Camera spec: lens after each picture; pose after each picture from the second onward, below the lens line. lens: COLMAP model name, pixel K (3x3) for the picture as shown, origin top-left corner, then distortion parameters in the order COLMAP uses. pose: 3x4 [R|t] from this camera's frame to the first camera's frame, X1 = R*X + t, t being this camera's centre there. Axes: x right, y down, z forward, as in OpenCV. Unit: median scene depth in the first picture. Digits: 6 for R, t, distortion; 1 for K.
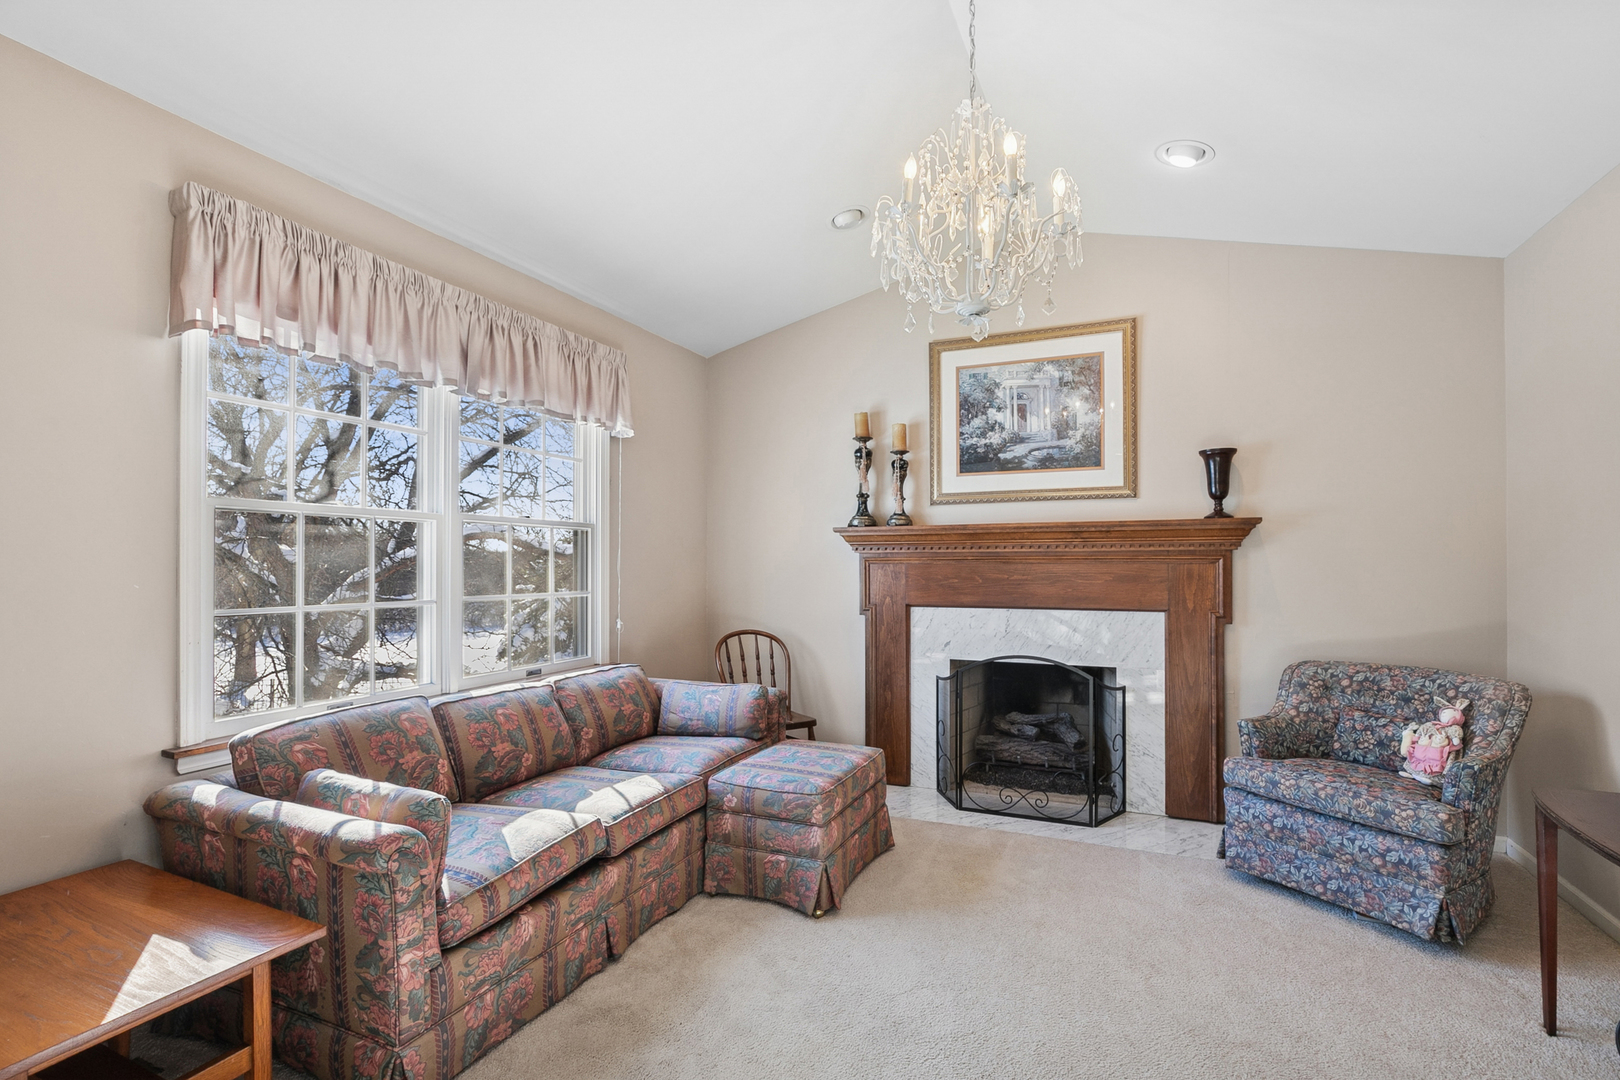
lens RADIAL K [[743.8, 0, 819.0], [0, 743.8, 566.5], [0, 0, 1]] dist [-0.014825, 0.000447]
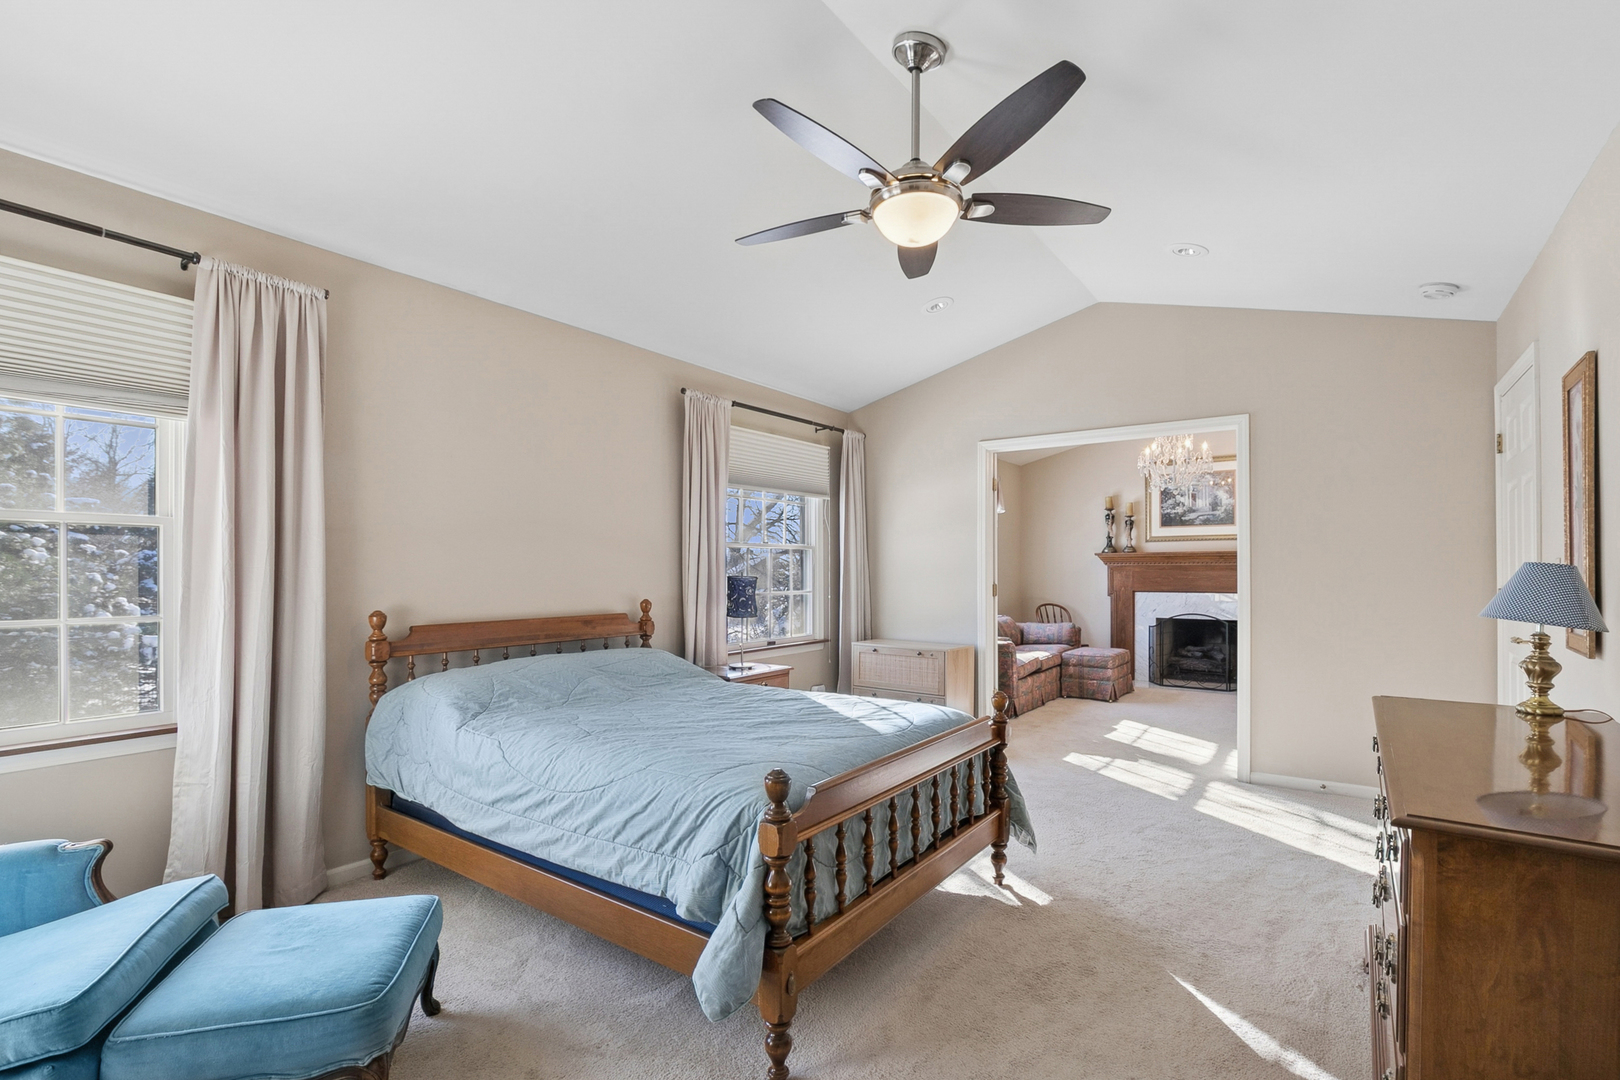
lens RADIAL K [[743.8, 0, 819.0], [0, 743.8, 566.5], [0, 0, 1]] dist [-0.014825, 0.000447]
pose [[0.978279, 0.002702, -0.207273, -0.313307], [-0.004286, 0.999965, -0.007191, 0.003092], [0.207246, 0.007923, 0.978257, -1.209718]]
